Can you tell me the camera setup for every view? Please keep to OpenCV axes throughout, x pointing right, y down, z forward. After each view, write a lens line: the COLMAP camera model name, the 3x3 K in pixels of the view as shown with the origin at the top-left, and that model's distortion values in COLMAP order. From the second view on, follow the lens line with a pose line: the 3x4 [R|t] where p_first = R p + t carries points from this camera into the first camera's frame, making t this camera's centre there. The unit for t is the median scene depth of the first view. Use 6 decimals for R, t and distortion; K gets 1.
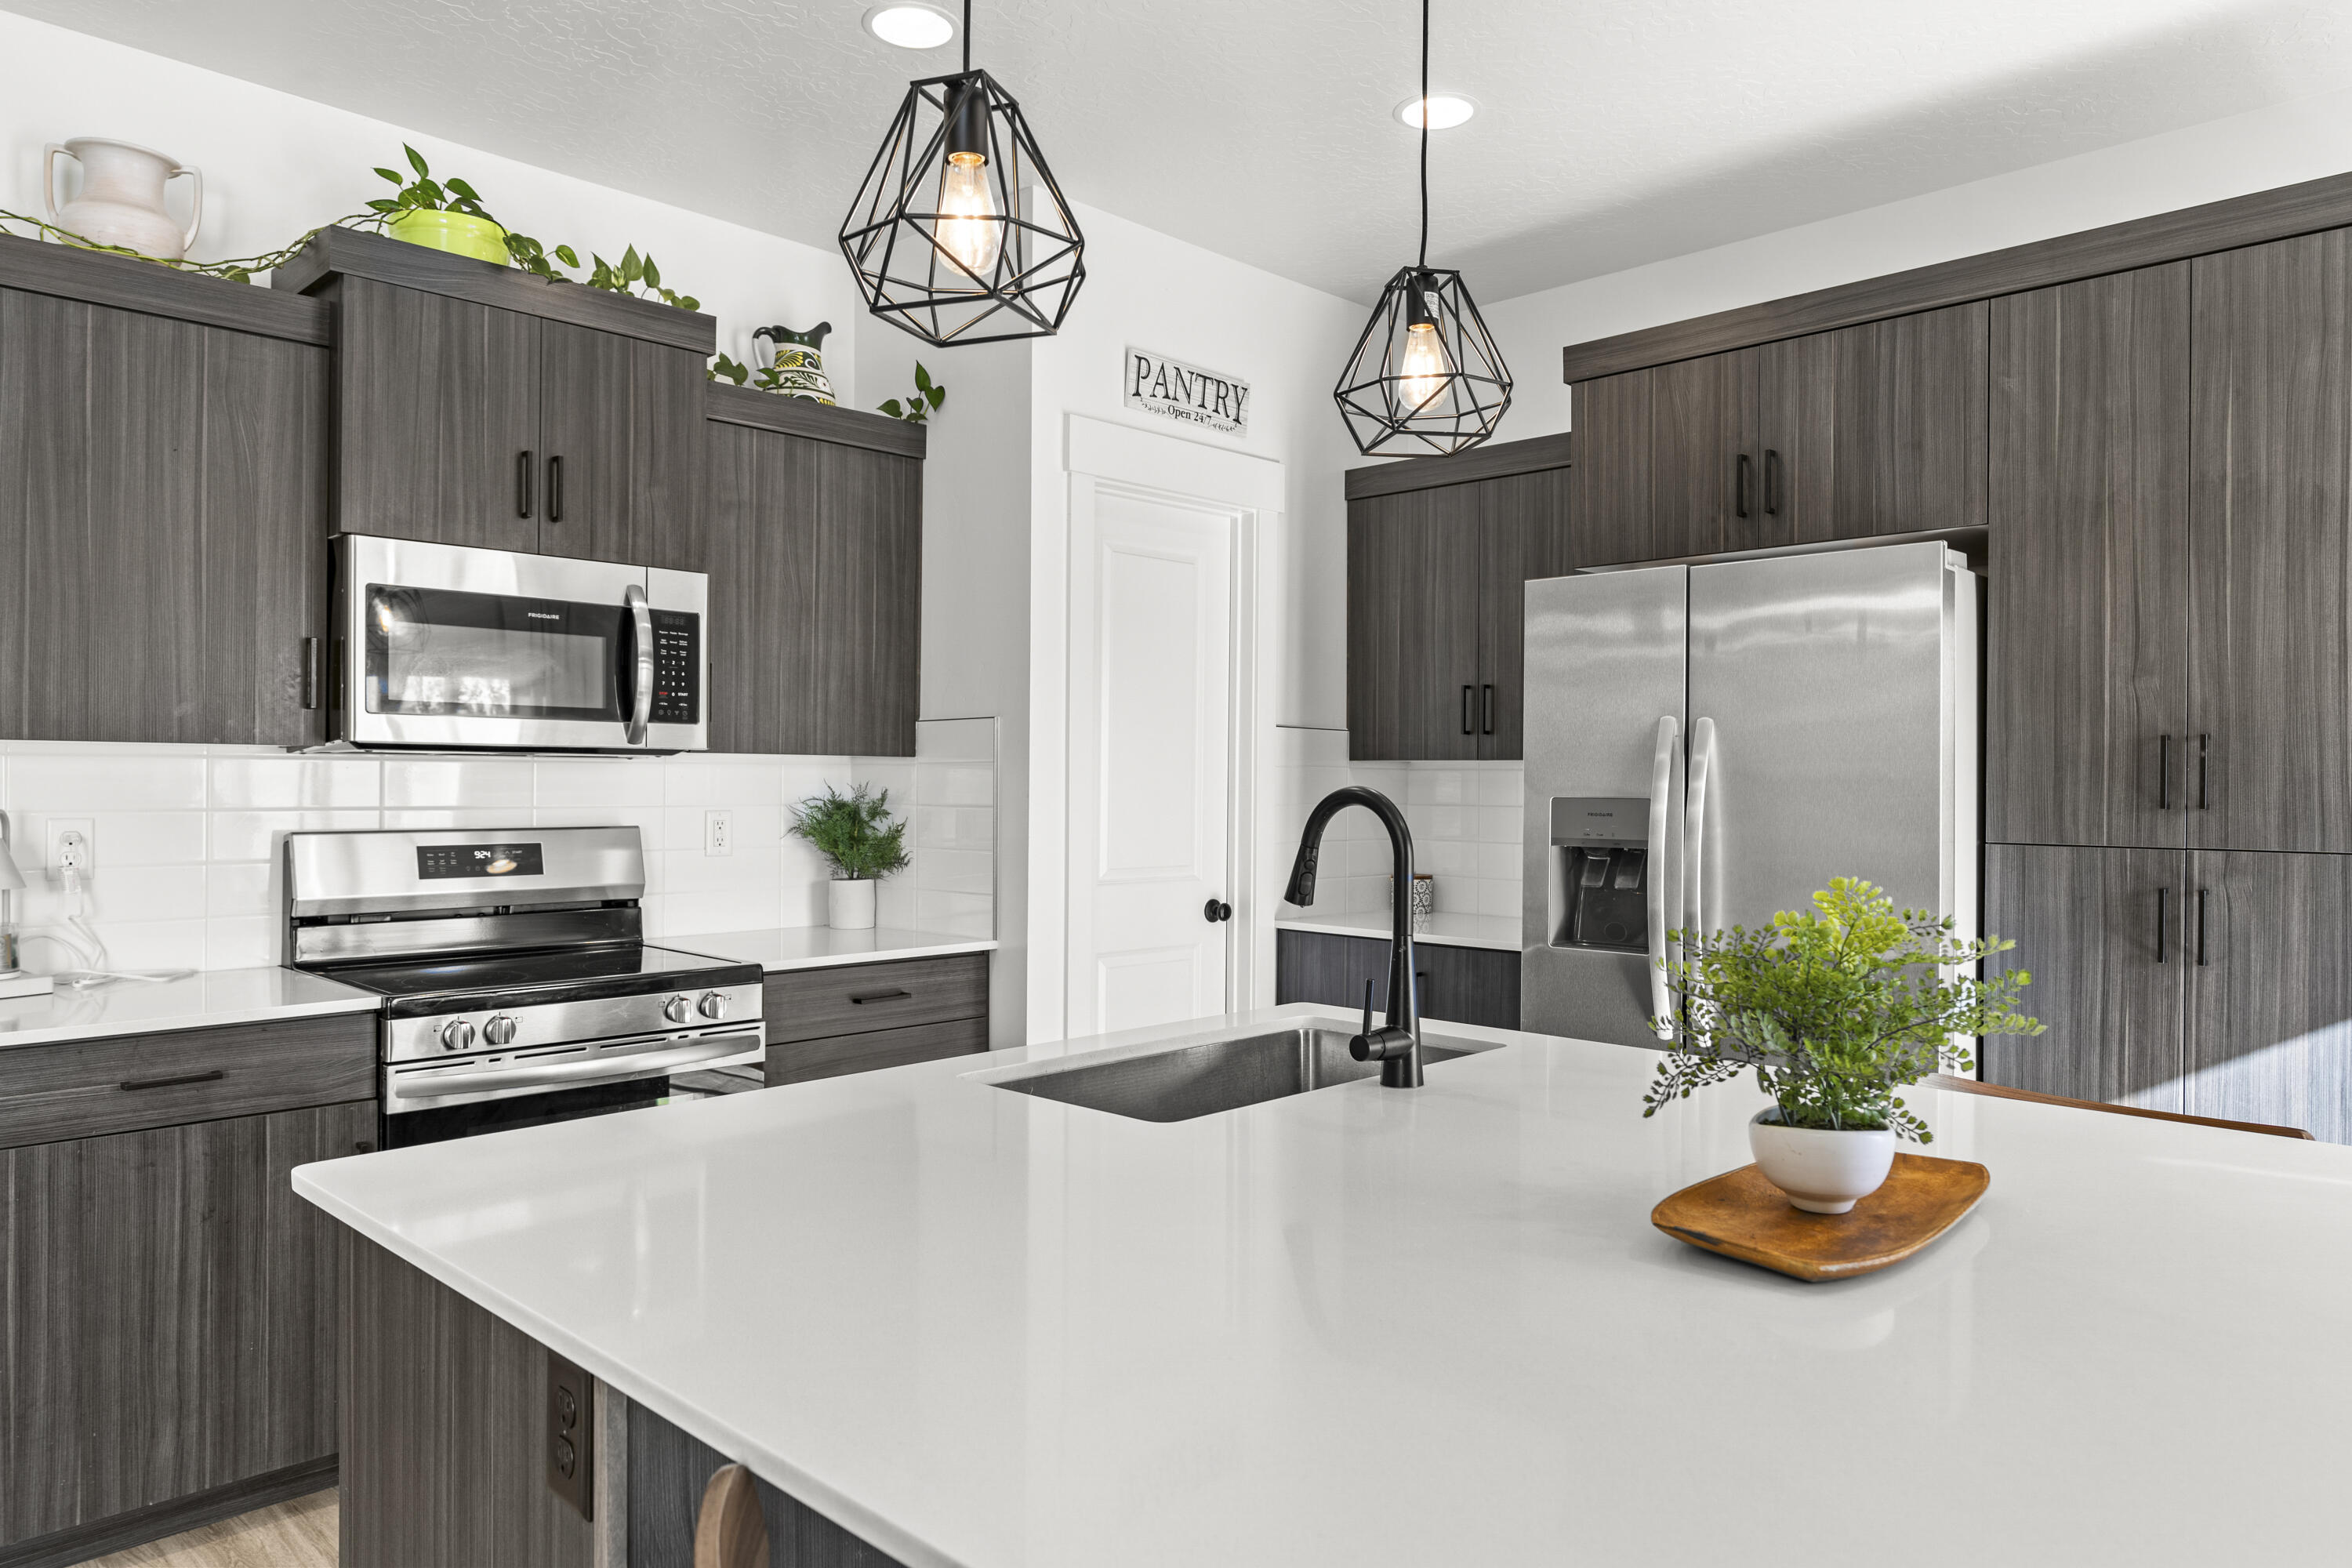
lens RADIAL K [[1504.9, 0, 1177.3], [0, 1504.9, 783.6], [0, 0, 1]] dist [-0.001232, 0.002161]
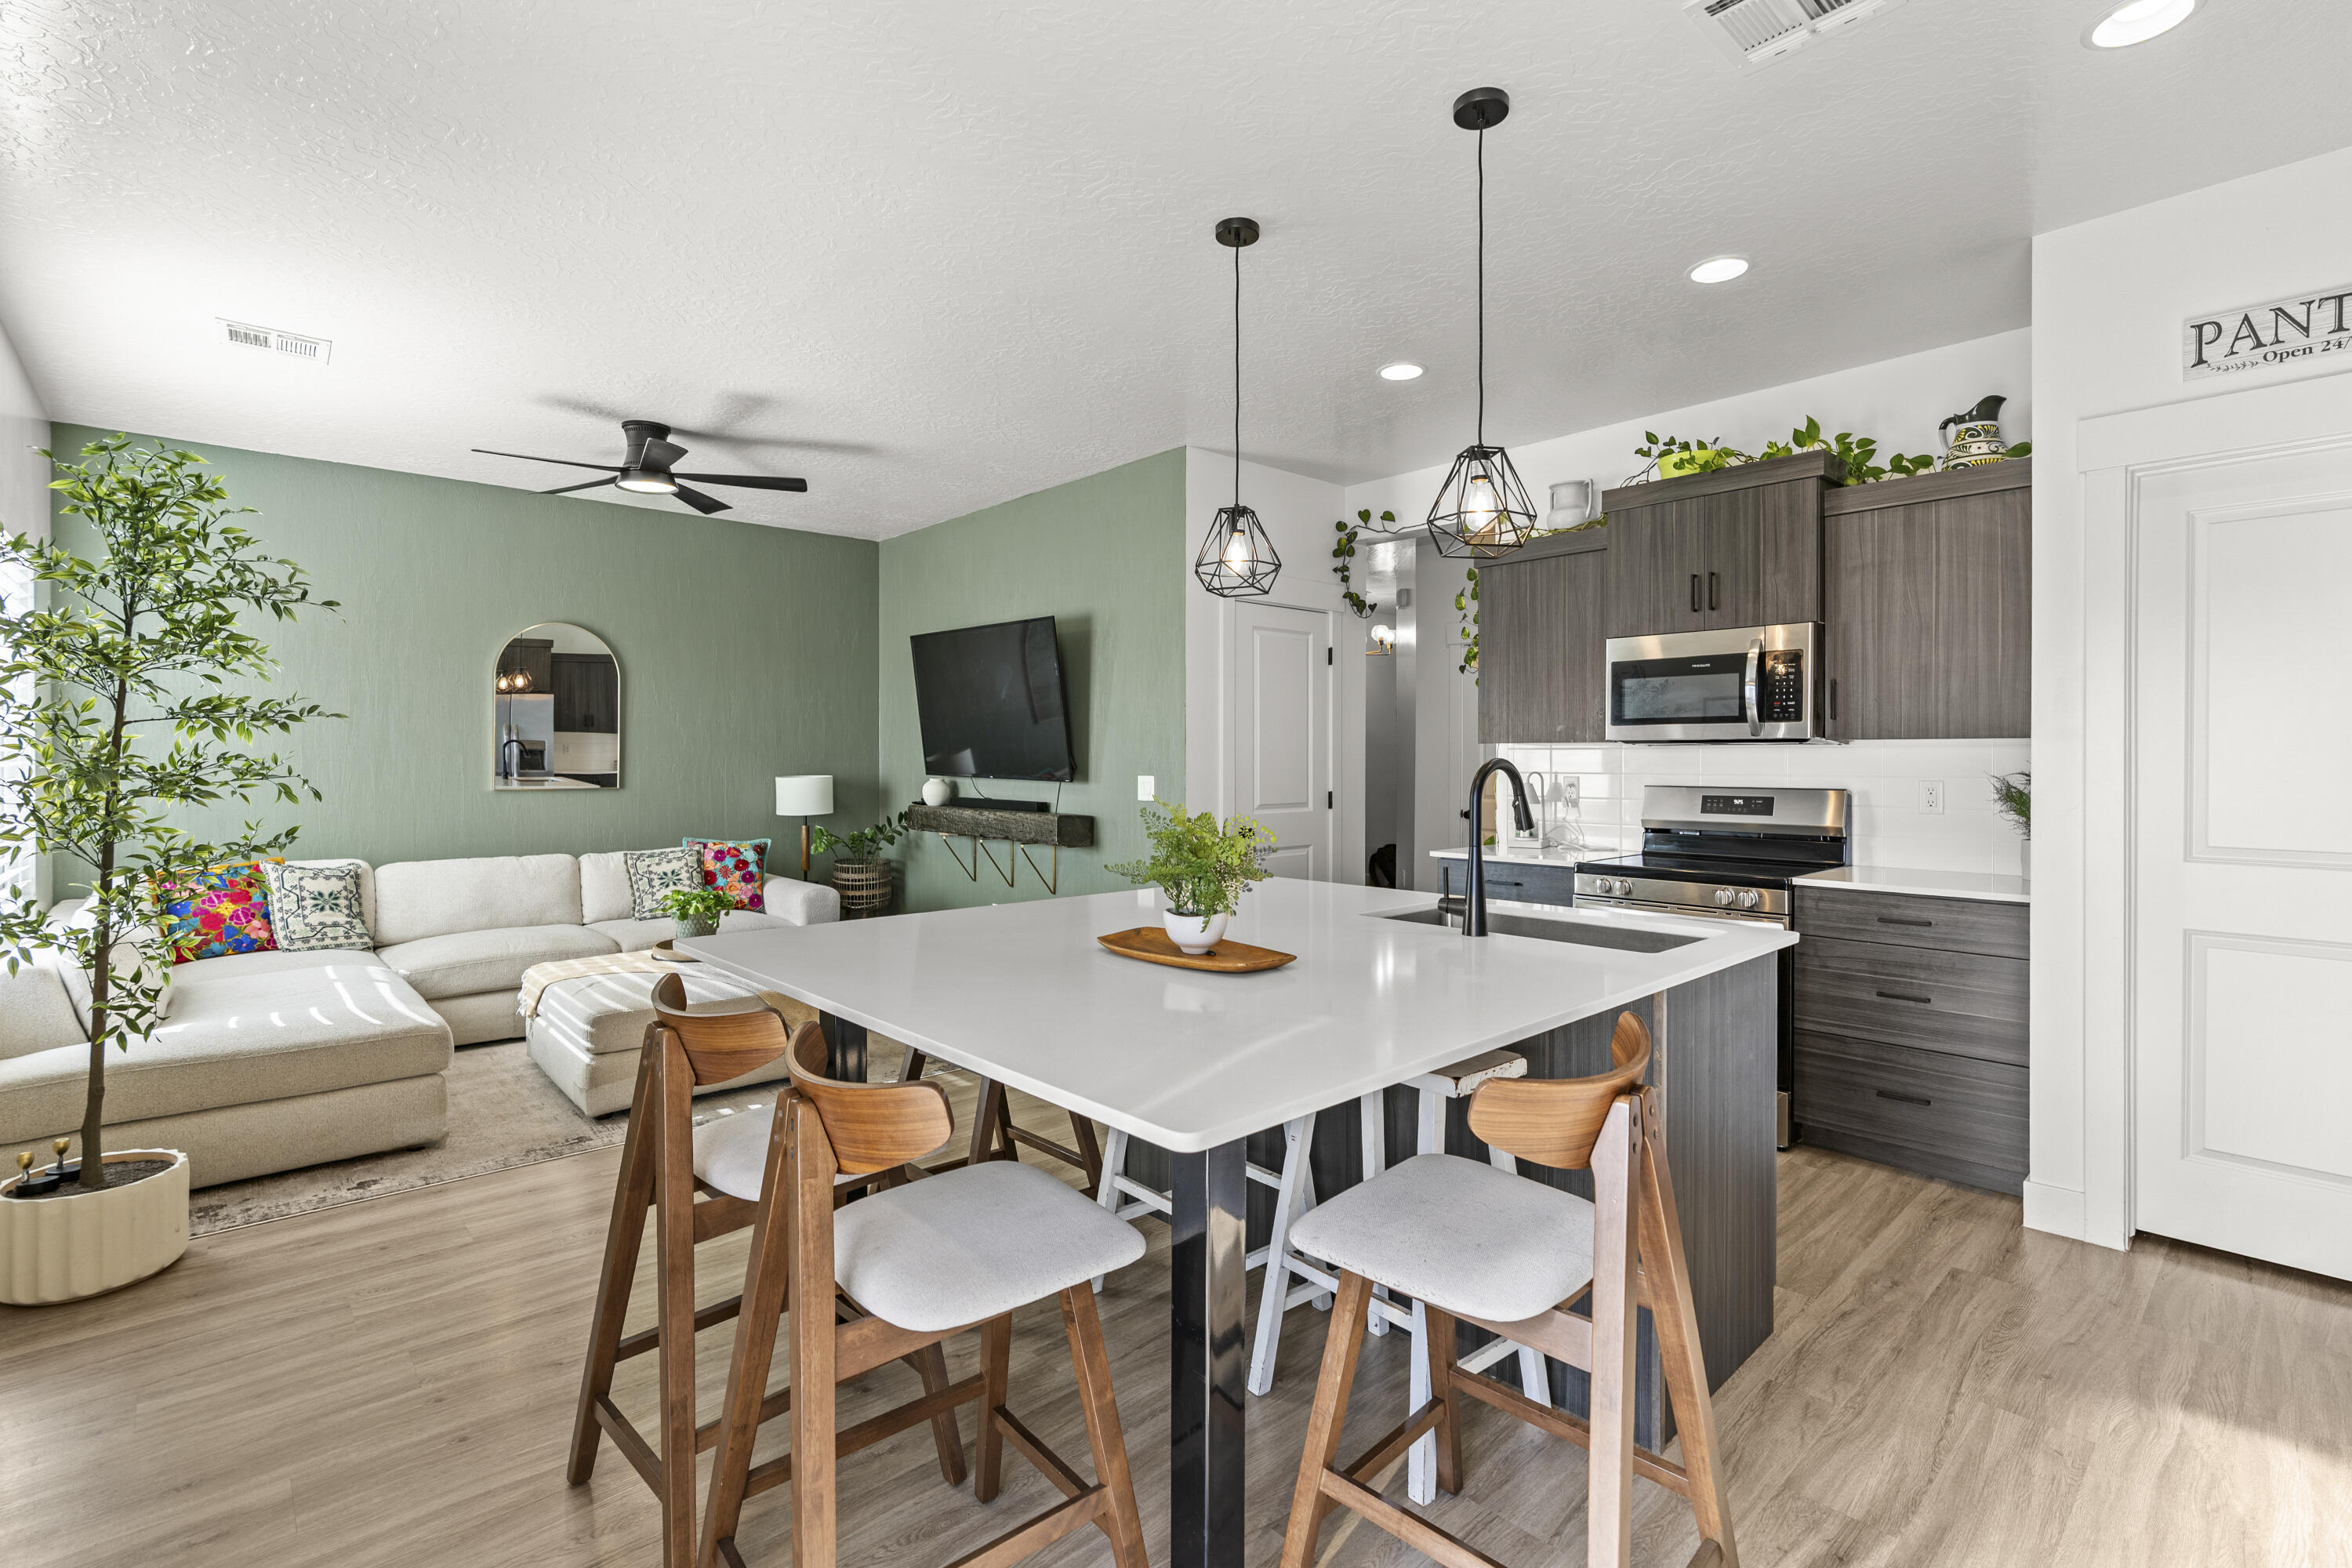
lens RADIAL K [[1072.7, 0, 1192.5], [0, 1072.7, 752.8], [0, 0, 1]] dist [-0.008017, 0.001952]
pose [[-0.048243, -0.010863, -0.998777, 0.870523], [-0.002883, 0.999938, -0.010737, 0.006222], [0.998831, 0.002361, -0.048271, 0.471700]]
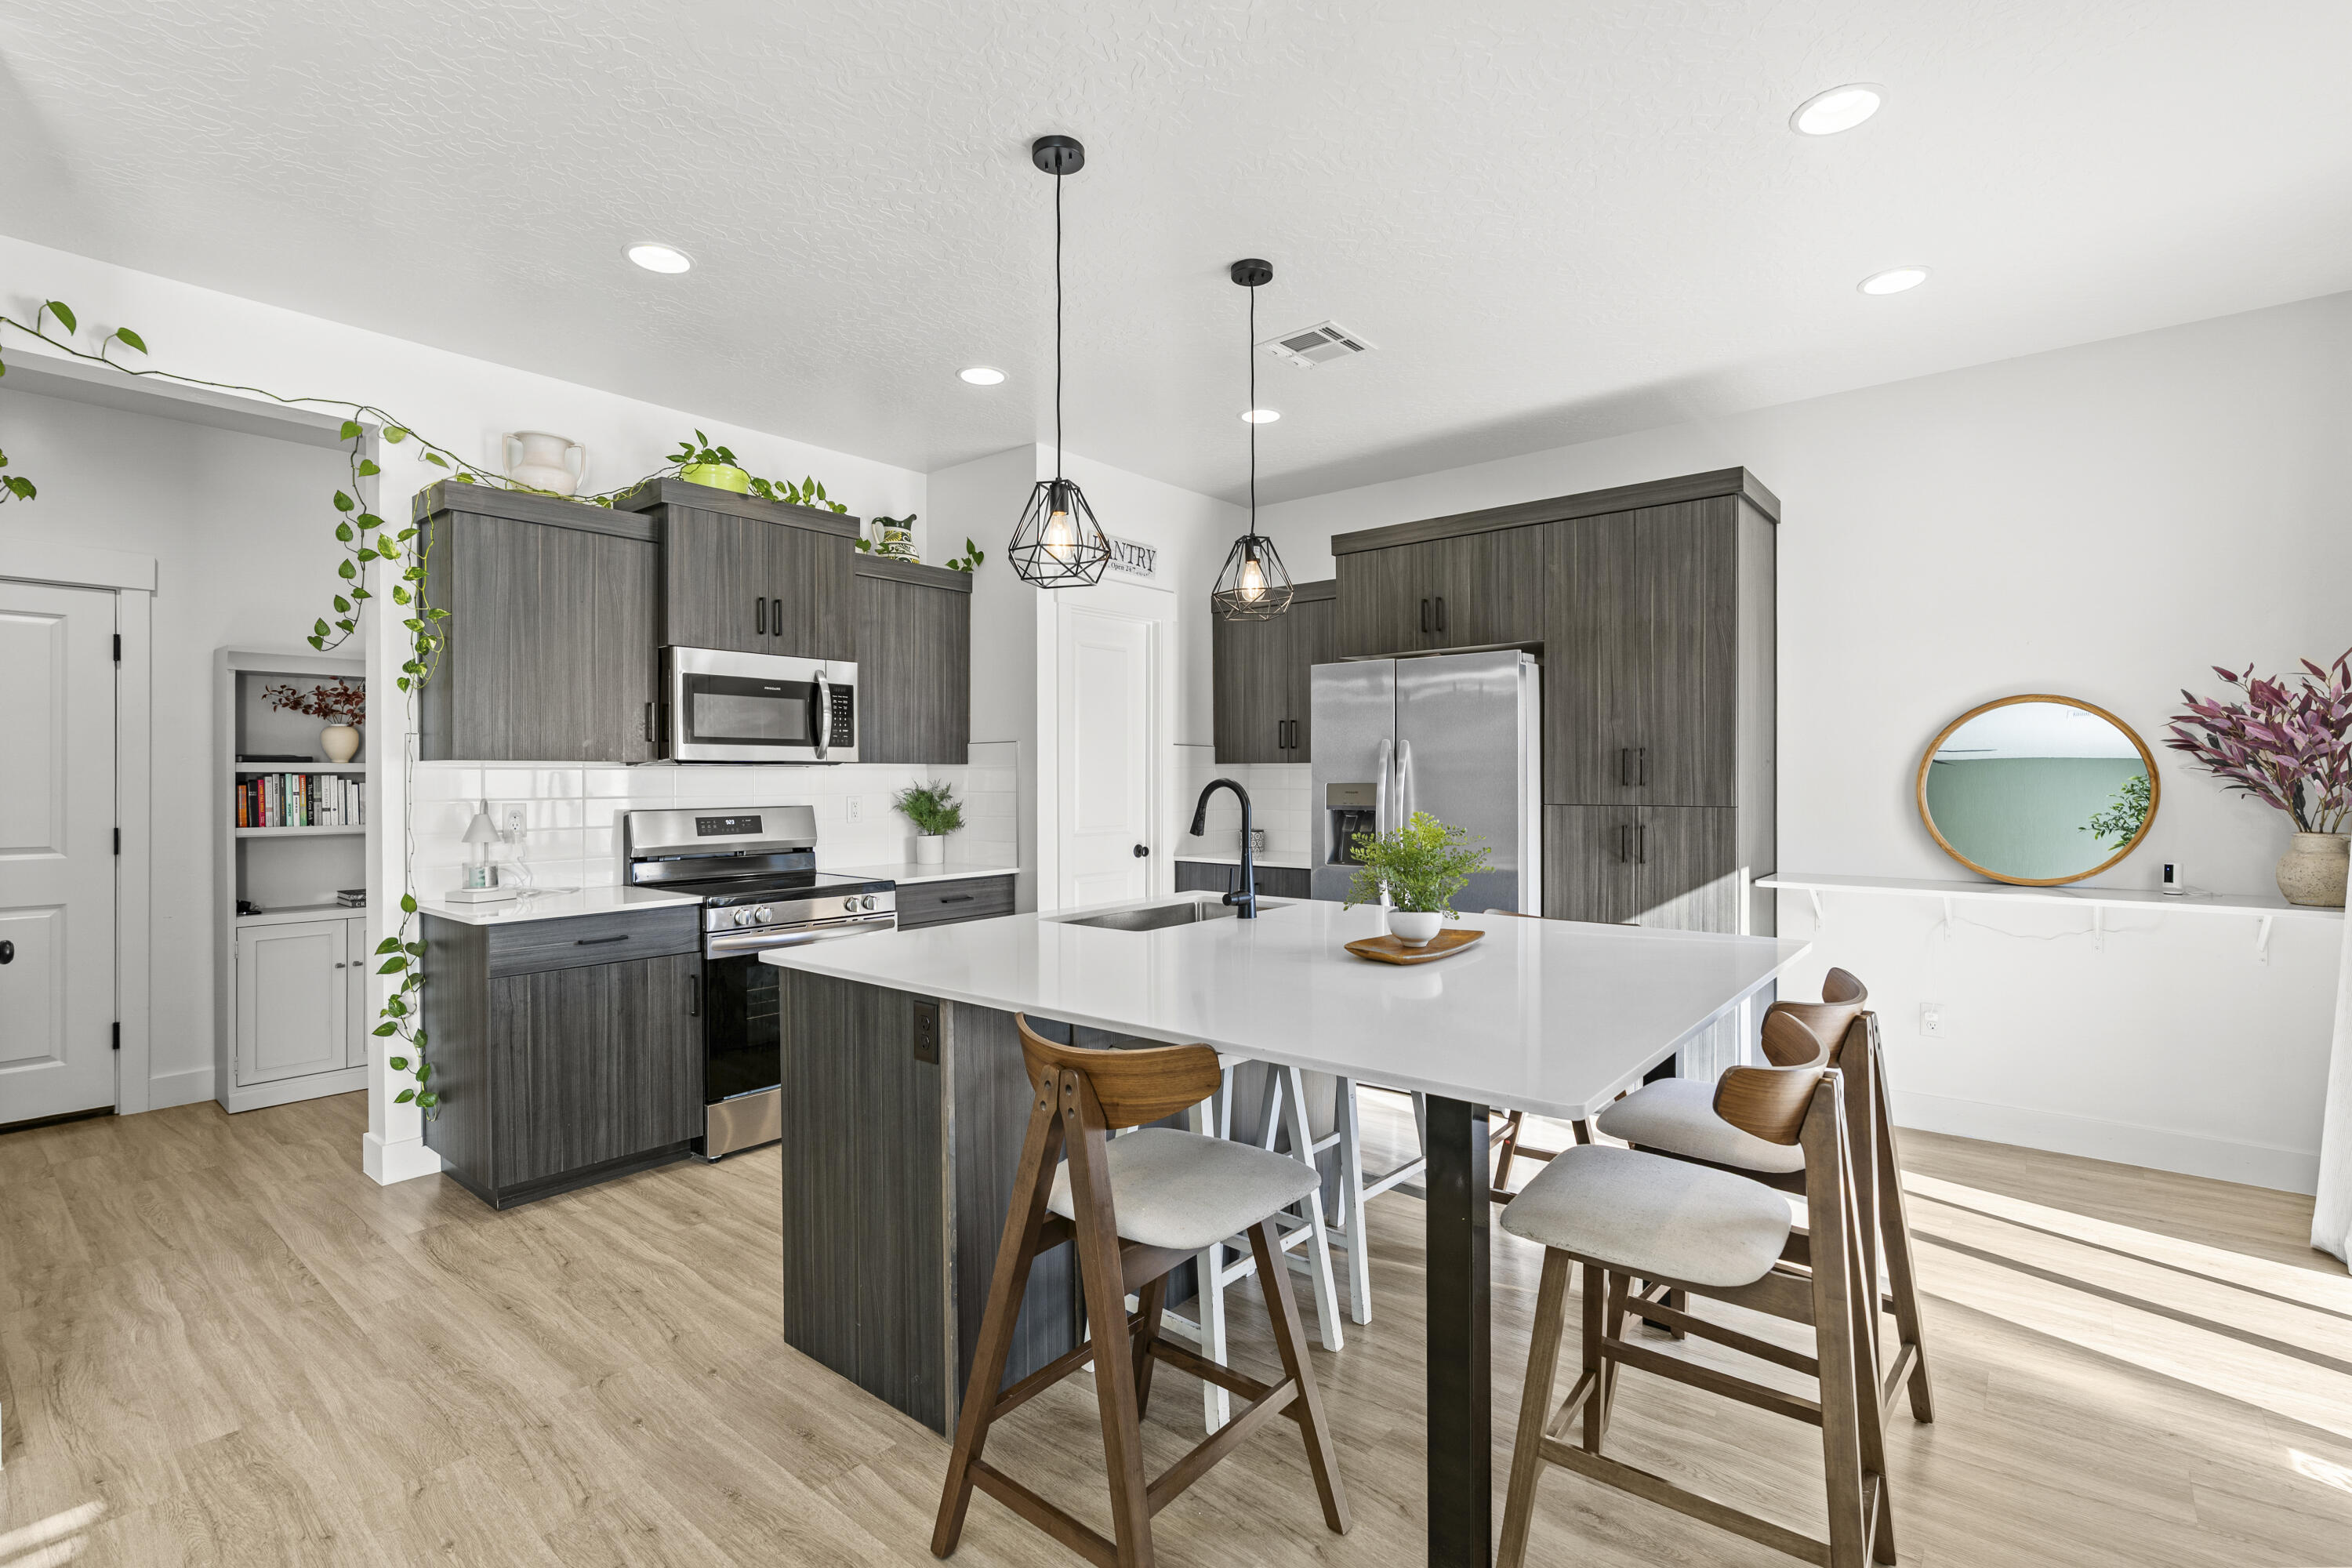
lens RADIAL K [[1072.7, 0, 1173.3], [0, 1072.7, 781.9], [0, 0, 1]] dist [-0.008017, 0.001952]
pose [[0.996675, -0.010368, 0.080820, -0.048023], [0.010083, 0.999941, 0.003936, 0.000262], [-0.080856, -0.003108, 0.996721, -0.322884]]
